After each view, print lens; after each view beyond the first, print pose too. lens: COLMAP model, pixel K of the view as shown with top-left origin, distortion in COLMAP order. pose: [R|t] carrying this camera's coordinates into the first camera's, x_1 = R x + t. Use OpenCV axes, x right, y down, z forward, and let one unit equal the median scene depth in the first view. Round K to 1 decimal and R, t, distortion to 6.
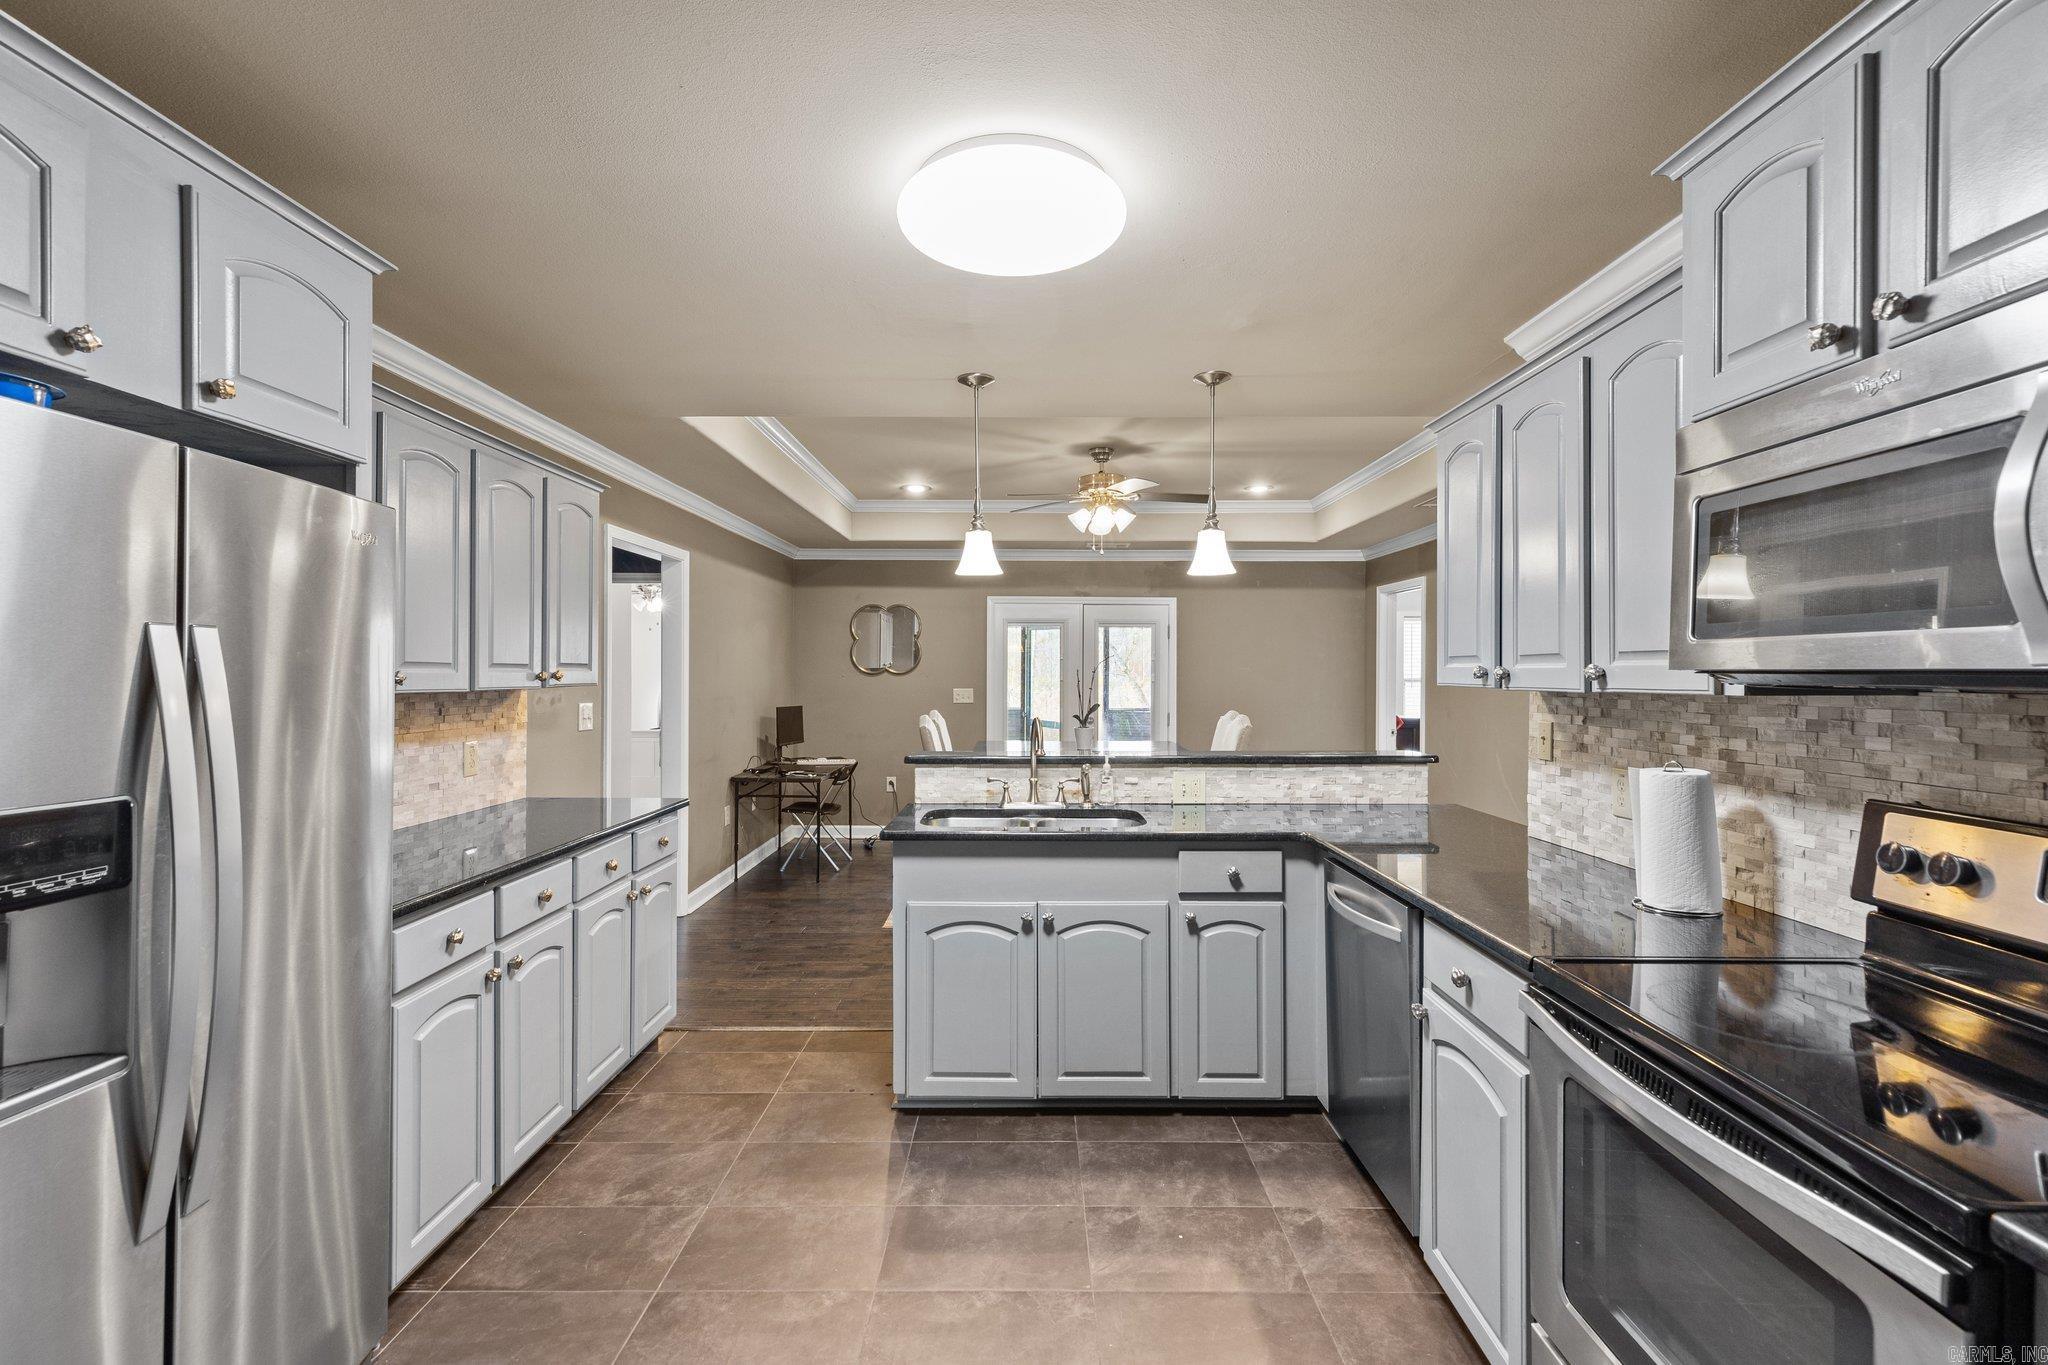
lens RADIAL K [[948.5, 0, 1024.0], [0, 948.5, 682.5], [0, 0, 1]] dist [0.000330, -0.000221]
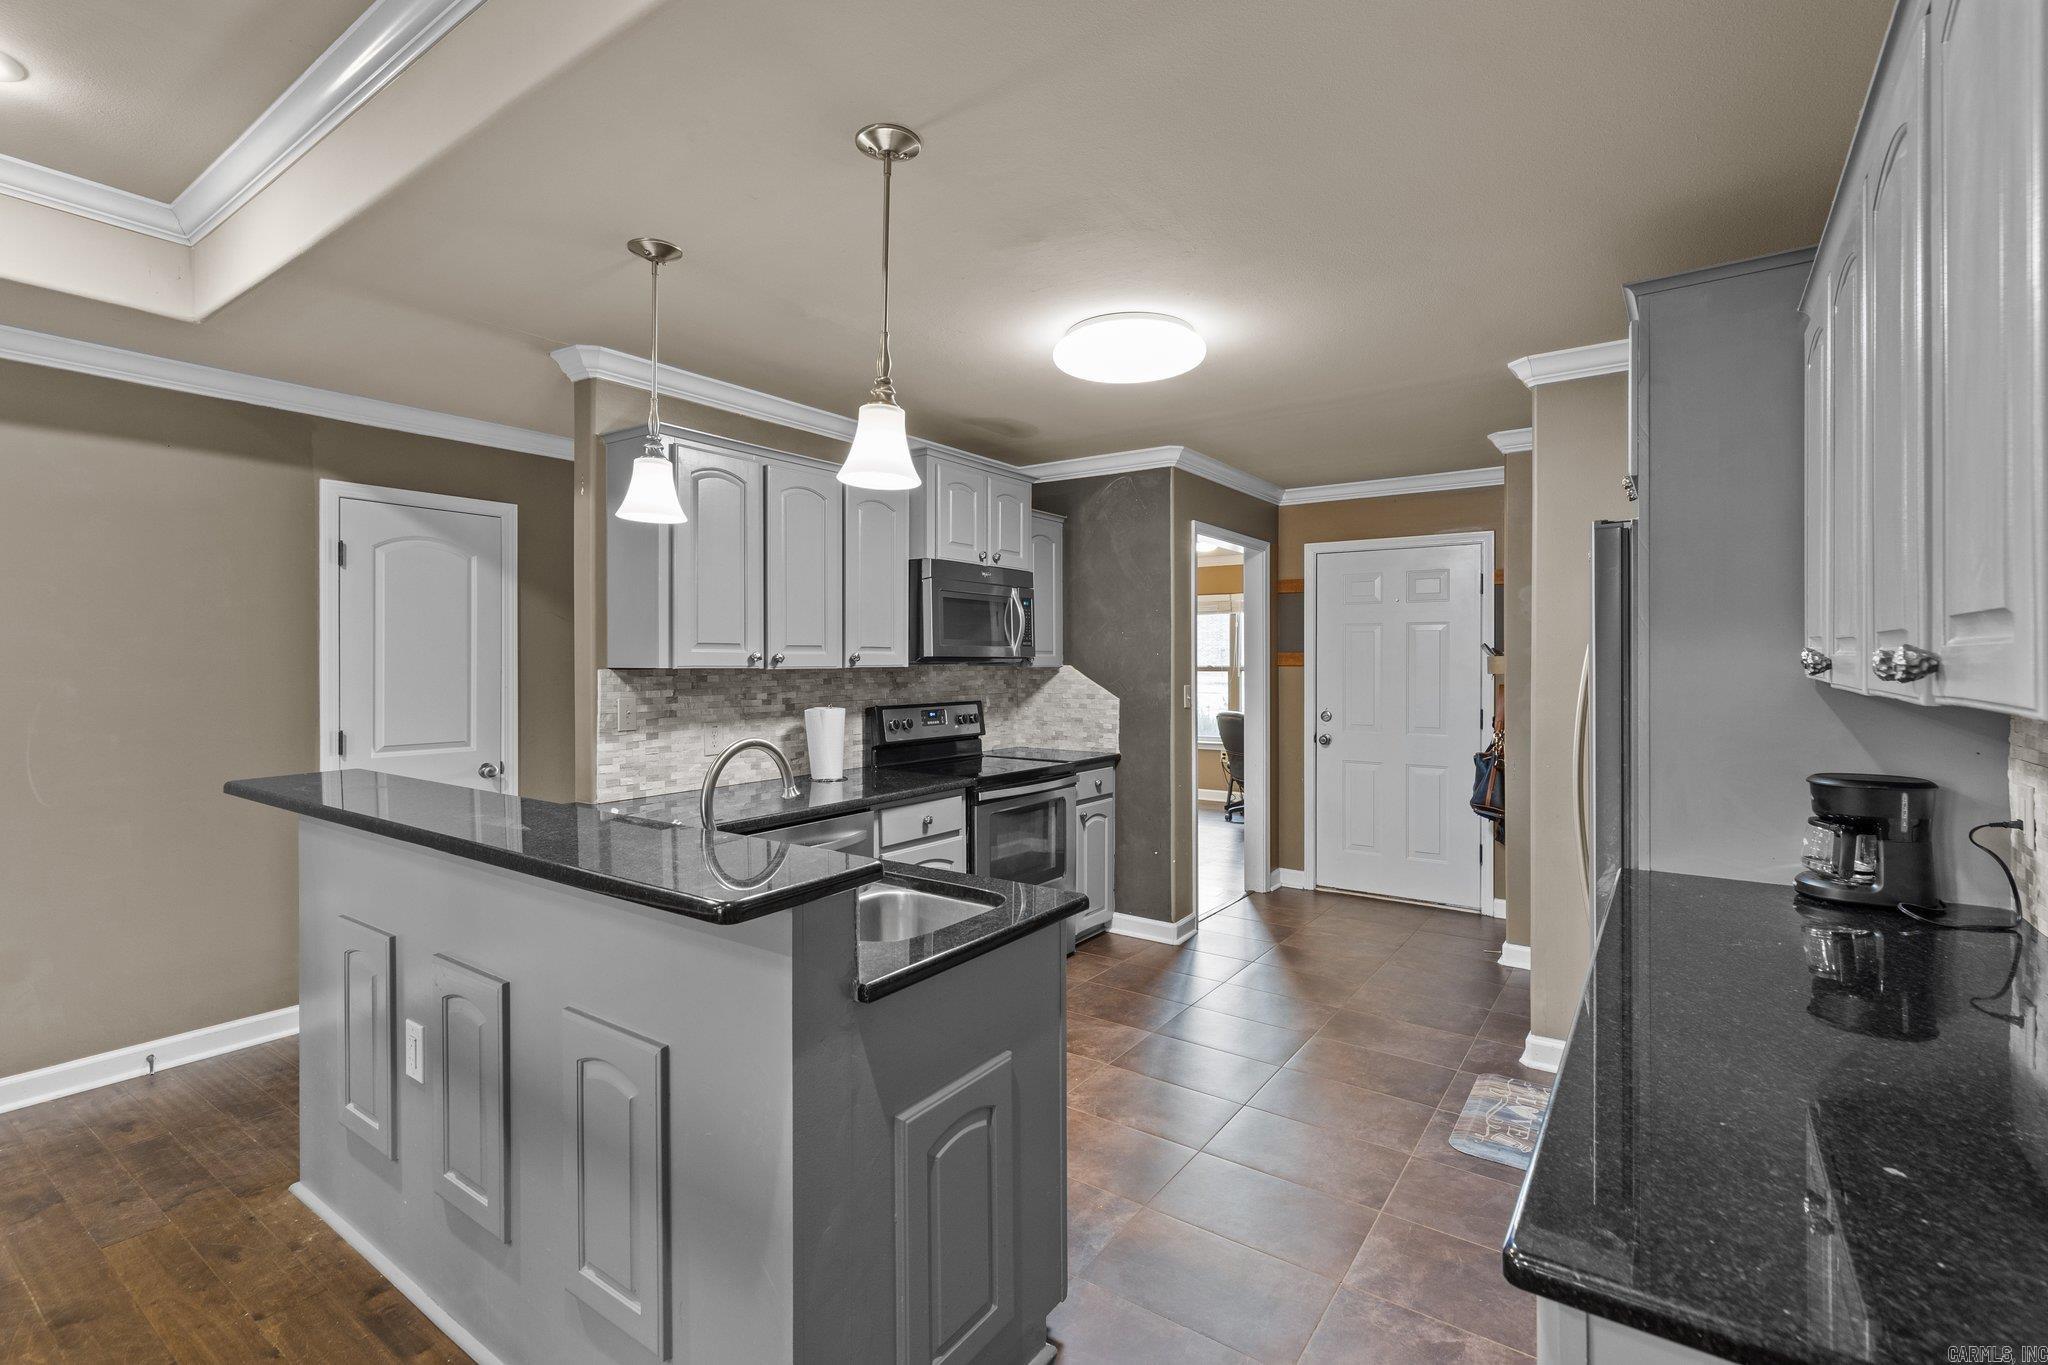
lens RADIAL K [[939.4, 0, 1037.3], [0, 939.4, 665.4], [0, 0, 1]] dist [0.004118, 0.000528]
pose [[-0.832213, -0.006098, 0.554422, -0.567812], [0.003586, 0.999859, 0.016381, -0.018413], [-0.554444, 0.015621, -0.832074, 1.833406]]
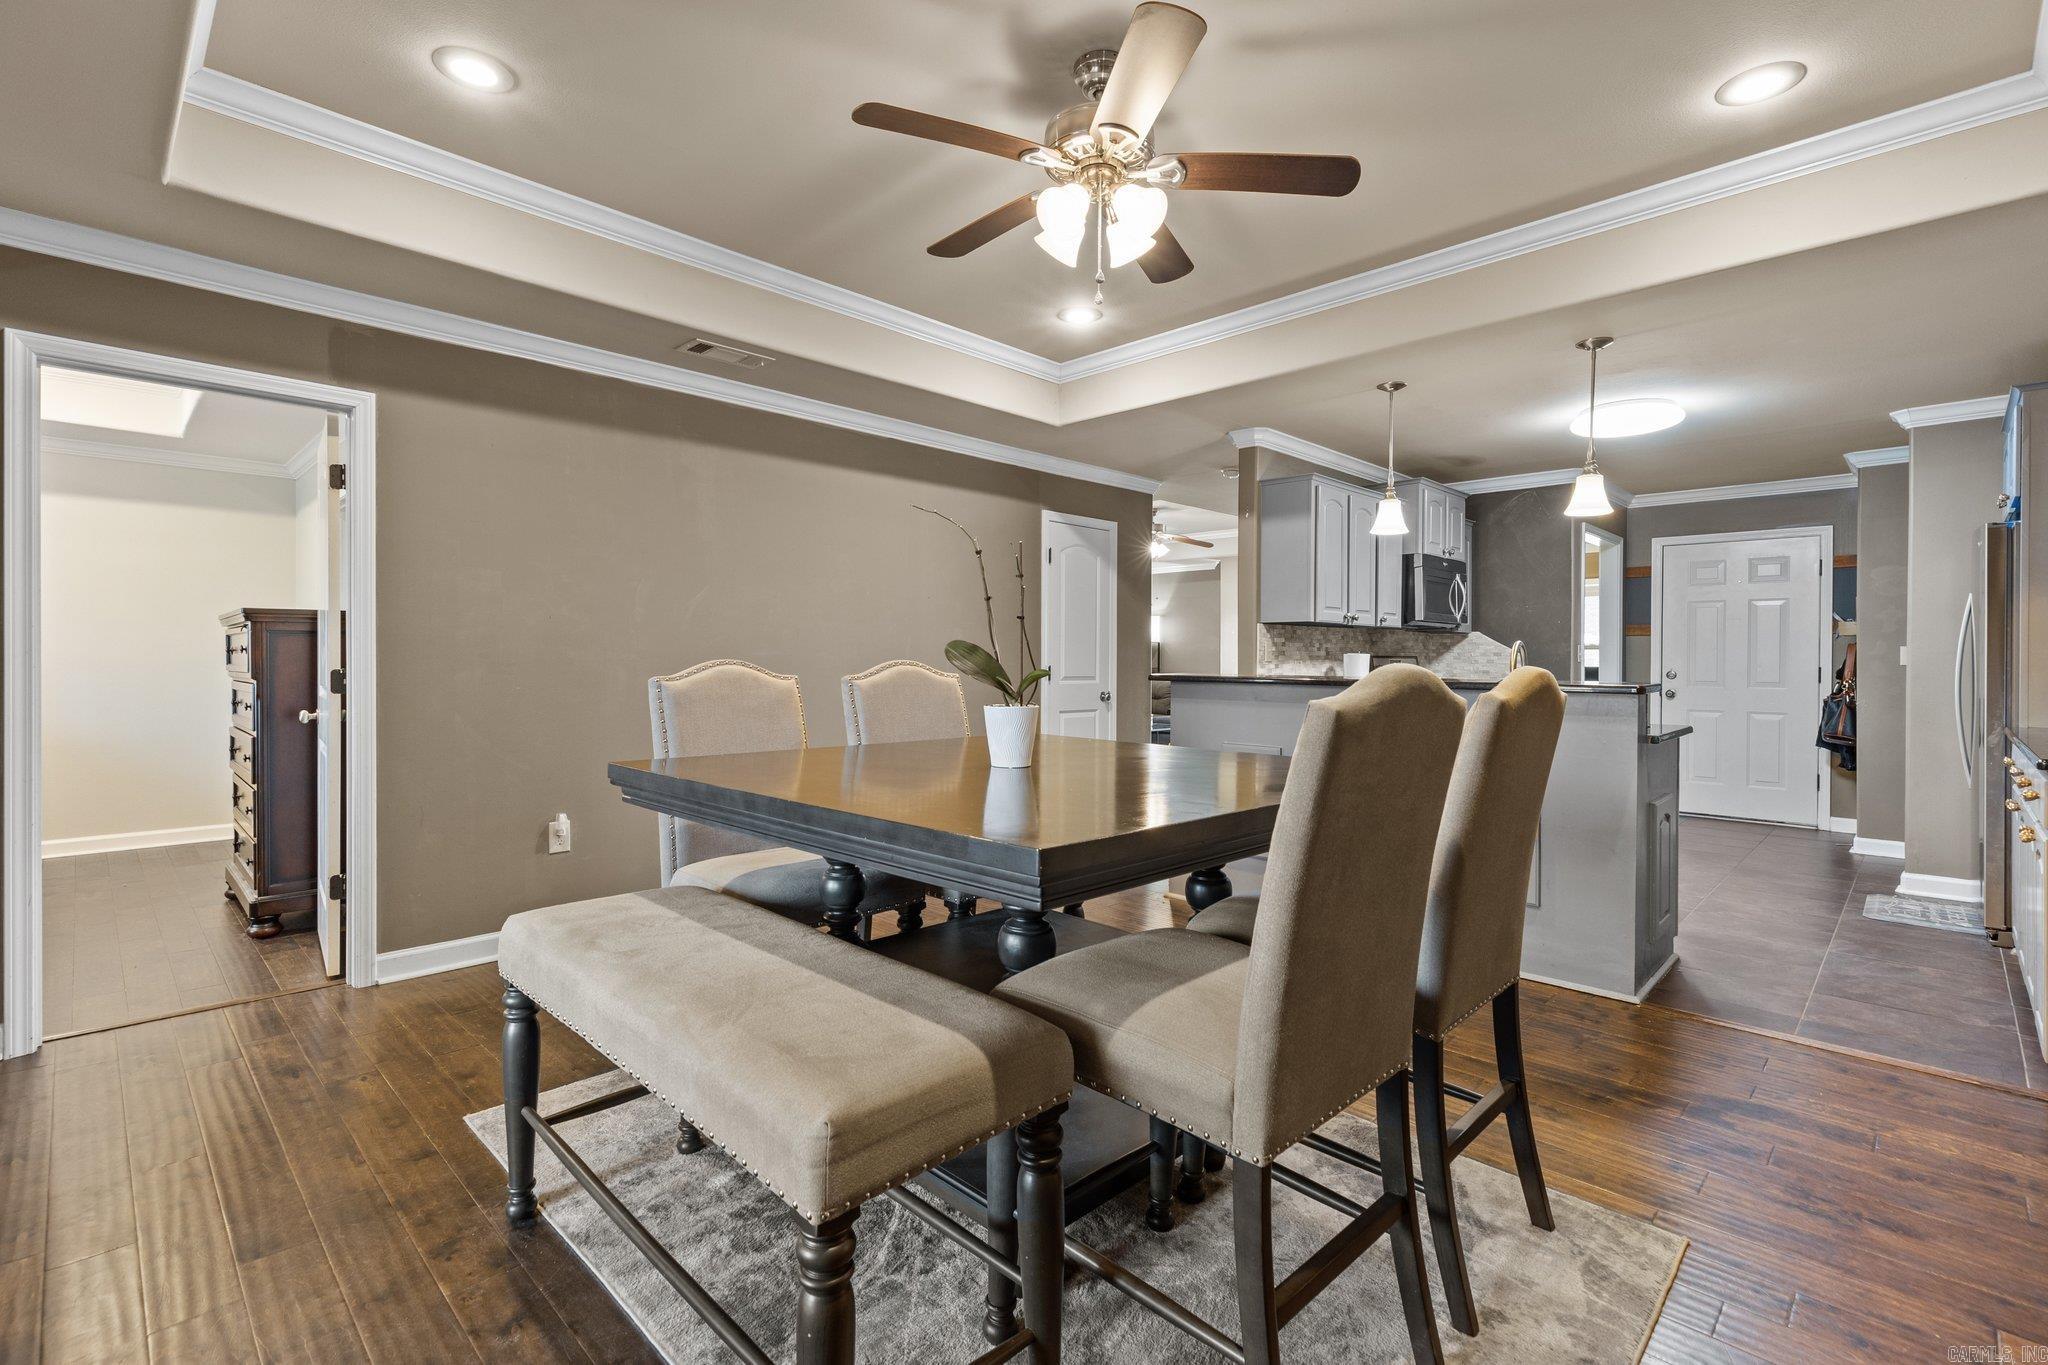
lens RADIAL K [[939.4, 0, 1037.3], [0, 939.4, 665.4], [0, 0, 1]] dist [0.004118, 0.000528]
pose [[-0.728935, -0.008675, 0.684528, -0.441550], [0.002577, 0.999878, 0.015416, 0.067072], [-0.684578, 0.013001, -0.728824, 2.973752]]
